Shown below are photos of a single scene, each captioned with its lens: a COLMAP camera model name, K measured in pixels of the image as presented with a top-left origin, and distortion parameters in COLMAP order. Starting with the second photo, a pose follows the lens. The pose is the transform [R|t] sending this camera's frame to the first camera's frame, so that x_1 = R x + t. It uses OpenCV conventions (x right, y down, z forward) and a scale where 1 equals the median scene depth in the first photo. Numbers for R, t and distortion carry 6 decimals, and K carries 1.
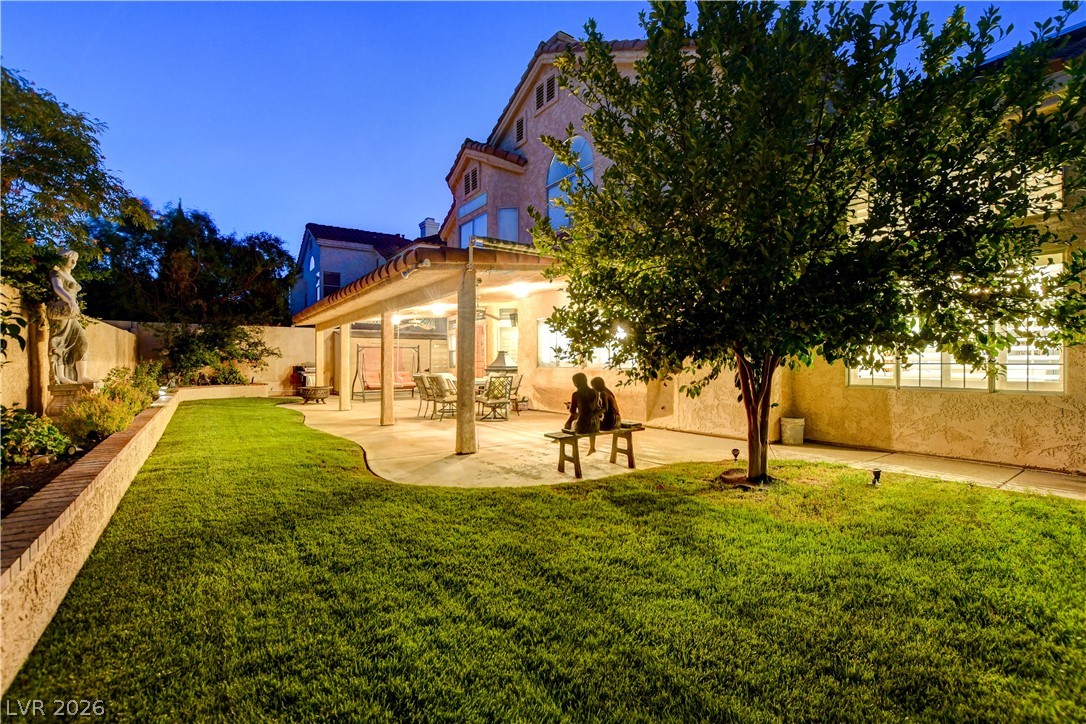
lens RADIAL K [[484.5, 0, 542.1], [0, 484.5, 367.0], [0, 0, 1]] dist [-0.020300, -0.001213]
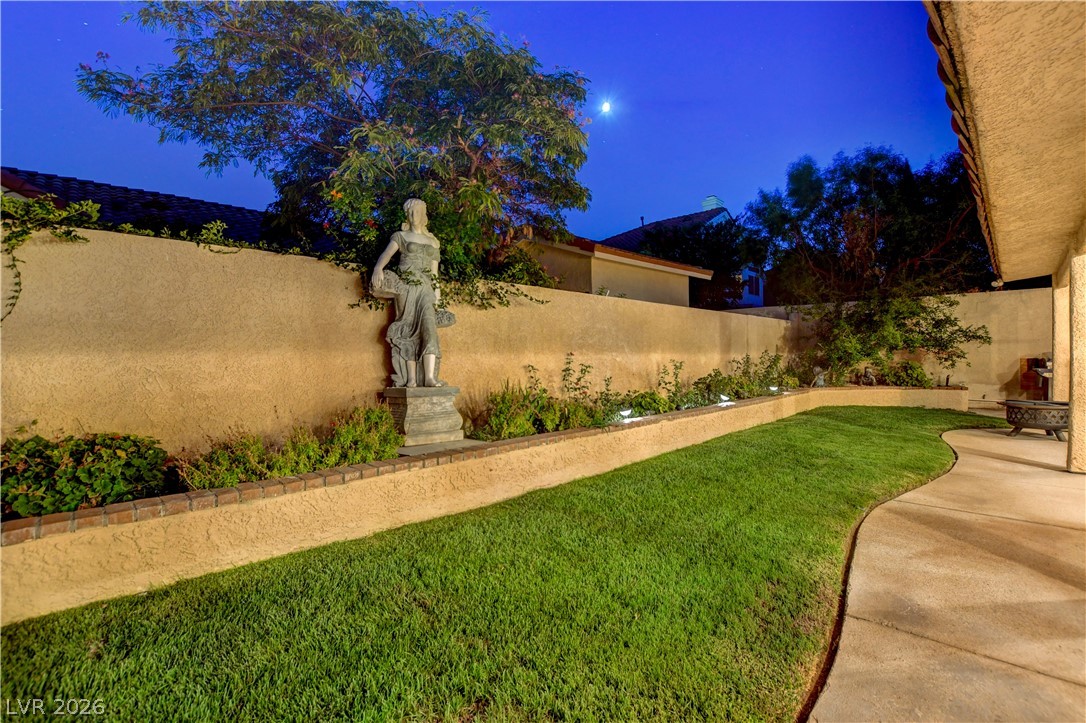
lens RADIAL K [[484.5, 0, 547.0], [0, 484.5, 360.5], [0, 0, 1]] dist [-0.020300, -0.001213]
pose [[0.185821, 0.008565, -0.982546, -0.087823], [0.010776, 0.999884, 0.010754, -0.011488], [0.982524, -0.012586, 0.185708, 0.386513]]
